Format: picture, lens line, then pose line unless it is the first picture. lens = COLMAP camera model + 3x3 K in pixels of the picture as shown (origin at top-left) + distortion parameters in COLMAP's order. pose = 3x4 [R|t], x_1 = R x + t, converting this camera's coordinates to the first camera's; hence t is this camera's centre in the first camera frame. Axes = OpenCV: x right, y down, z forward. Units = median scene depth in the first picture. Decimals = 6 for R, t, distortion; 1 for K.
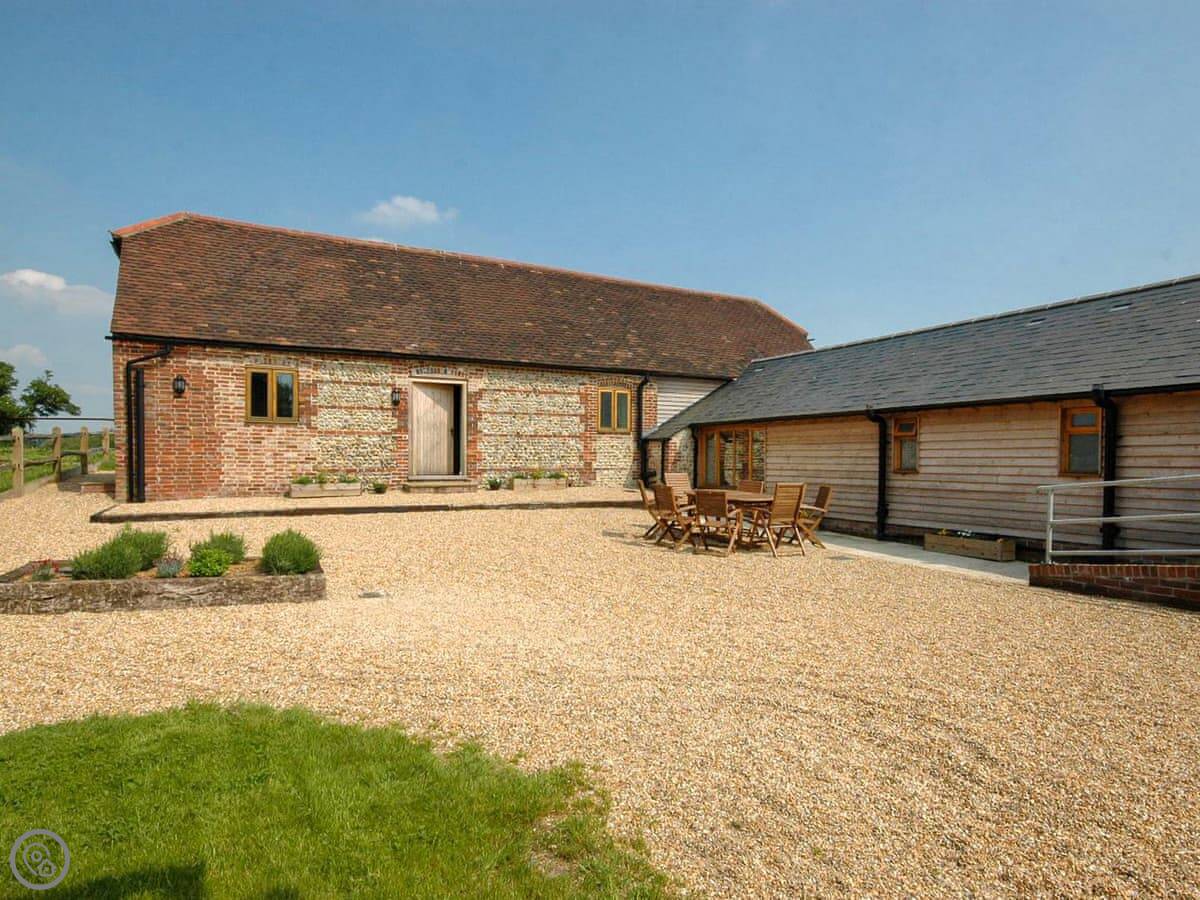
lens RADIAL K [[678.7, 0, 594.6], [0, 678.7, 475.0], [0, 0, 1]] dist [0.003370, 0.001848]
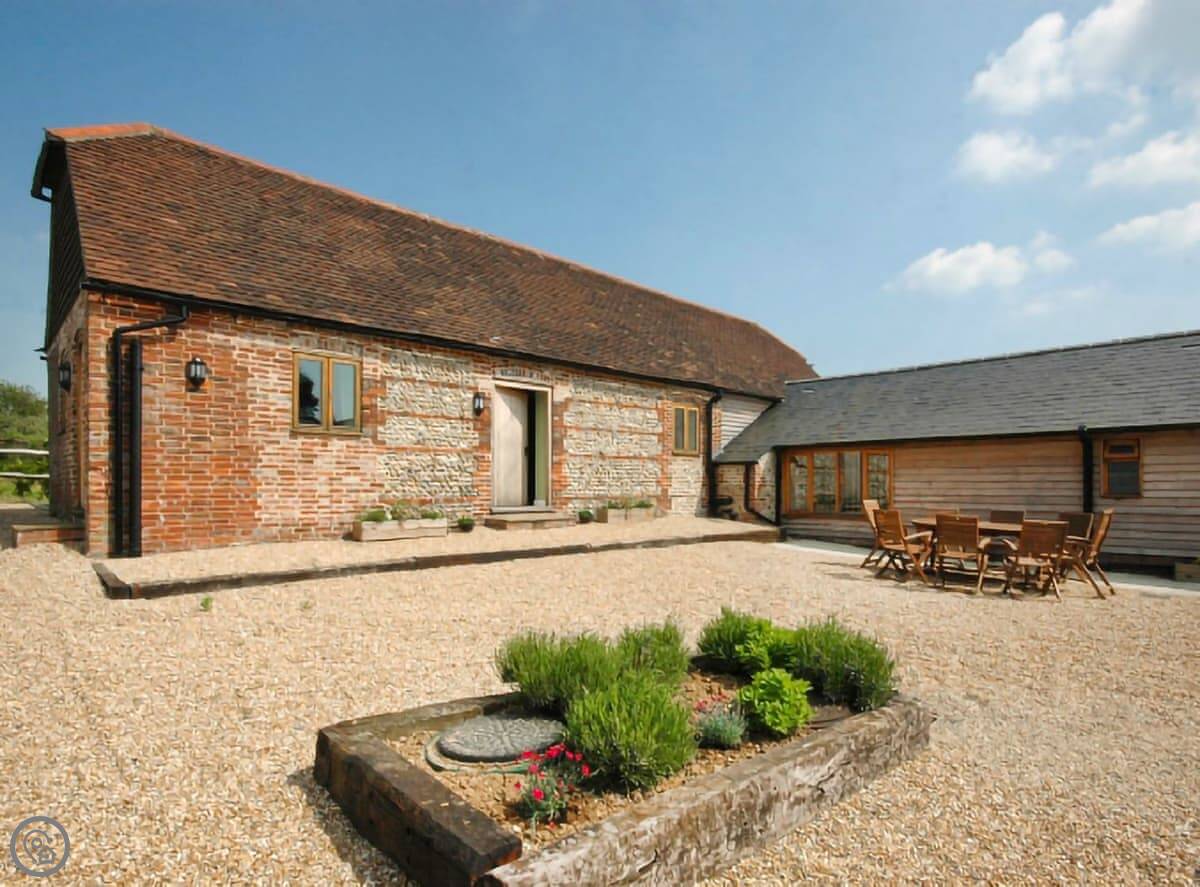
lens RADIAL K [[645.2, 0, 604.4], [0, 645.2, 486.7], [0, 0, 1]] dist [-0.001973, -0.000858]
pose [[0.957142, -0.004400, 0.289587, -0.388103], [0.010830, 0.999729, -0.020606, -0.006017], [-0.289418, 0.022859, 0.956930, 0.283881]]
